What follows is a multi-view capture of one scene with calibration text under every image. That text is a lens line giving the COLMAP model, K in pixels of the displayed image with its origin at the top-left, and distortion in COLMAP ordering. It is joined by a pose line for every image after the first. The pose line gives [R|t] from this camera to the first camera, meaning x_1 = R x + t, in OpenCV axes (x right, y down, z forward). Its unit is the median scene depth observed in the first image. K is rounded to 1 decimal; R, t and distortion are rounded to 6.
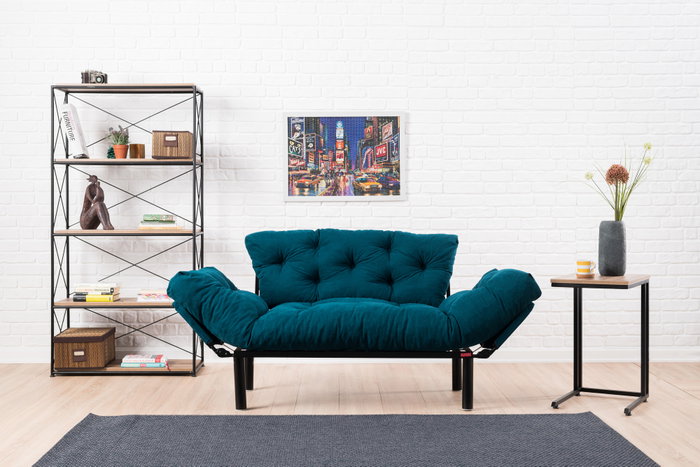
lens RADIAL K [[1034.4, 0, 350.0], [0, 1034.4, 233.5], [0, 0, 1]] dist [0.010107, 0.024134]
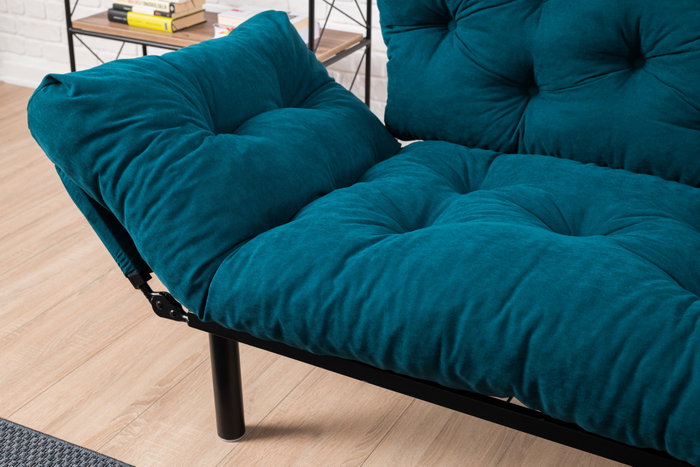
lens RADIAL K [[1001.8, 0, 350.0], [0, 1001.8, 233.5], [0, 0, 1]] dist [0.008667, -0.007616]
pose [[0.876982, 0.222135, -0.426097, 0.067438], [-0.024173, 0.906007, 0.422571, -0.050349], [0.479914, -0.360287, 0.799922, 0.629246]]
